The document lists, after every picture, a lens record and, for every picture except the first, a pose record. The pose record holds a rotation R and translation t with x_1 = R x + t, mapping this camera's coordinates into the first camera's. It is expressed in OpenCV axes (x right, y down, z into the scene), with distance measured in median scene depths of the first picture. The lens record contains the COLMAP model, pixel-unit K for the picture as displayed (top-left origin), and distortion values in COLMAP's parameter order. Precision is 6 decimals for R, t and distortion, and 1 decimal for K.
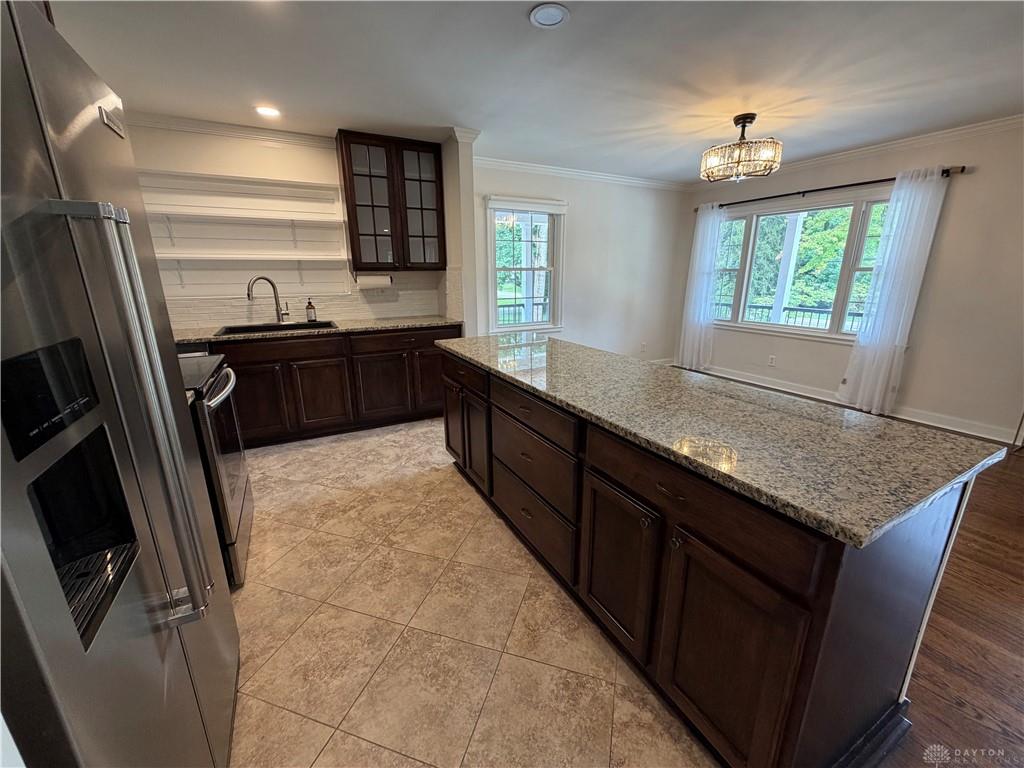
lens RADIAL K [[409.4, 0, 511.3], [0, 409.4, 384.2], [0, 0, 1]] dist [0.000326, -0.000080]
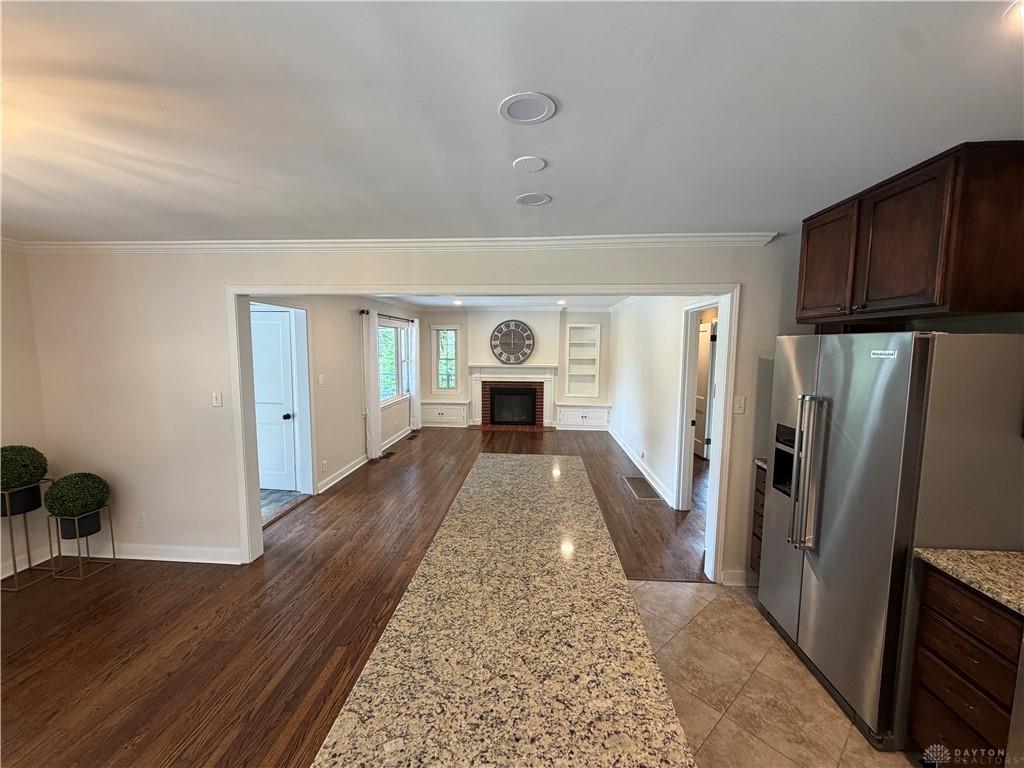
lens RADIAL K [[409.4, 0, 509.3], [0, 409.4, 387.2], [0, 0, 1]] dist [0.000326, -0.000080]
pose [[-0.847619, -0.055304, 0.527715, -0.173312], [0.139701, 0.936203, 0.322501, -0.430526], [-0.511885, 0.347080, -0.785818, 1.090080]]
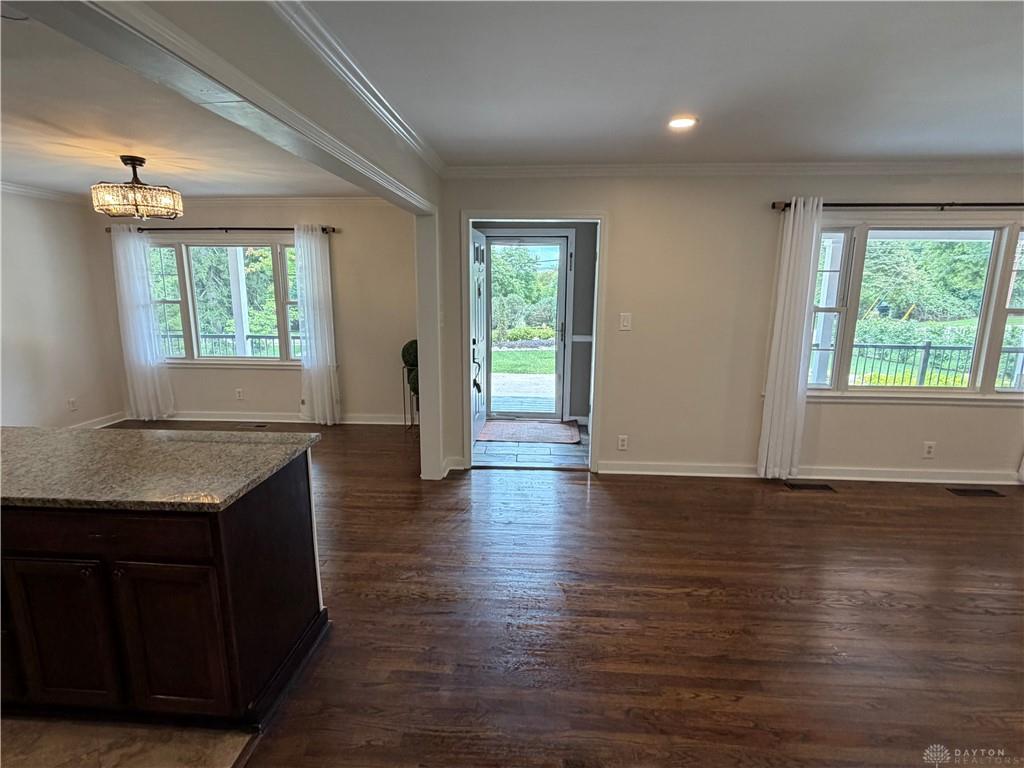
lens RADIAL K [[517.7, 0, 511.2], [0, 517.7, 386.0], [0, 0, 1]] dist [-0.001731, -0.000630]
pose [[0.528501, -0.158211, 0.834060, -0.063668], [0.218682, 0.974696, 0.046320, 0.011874], [-0.820283, 0.157913, 0.549726, -0.331625]]
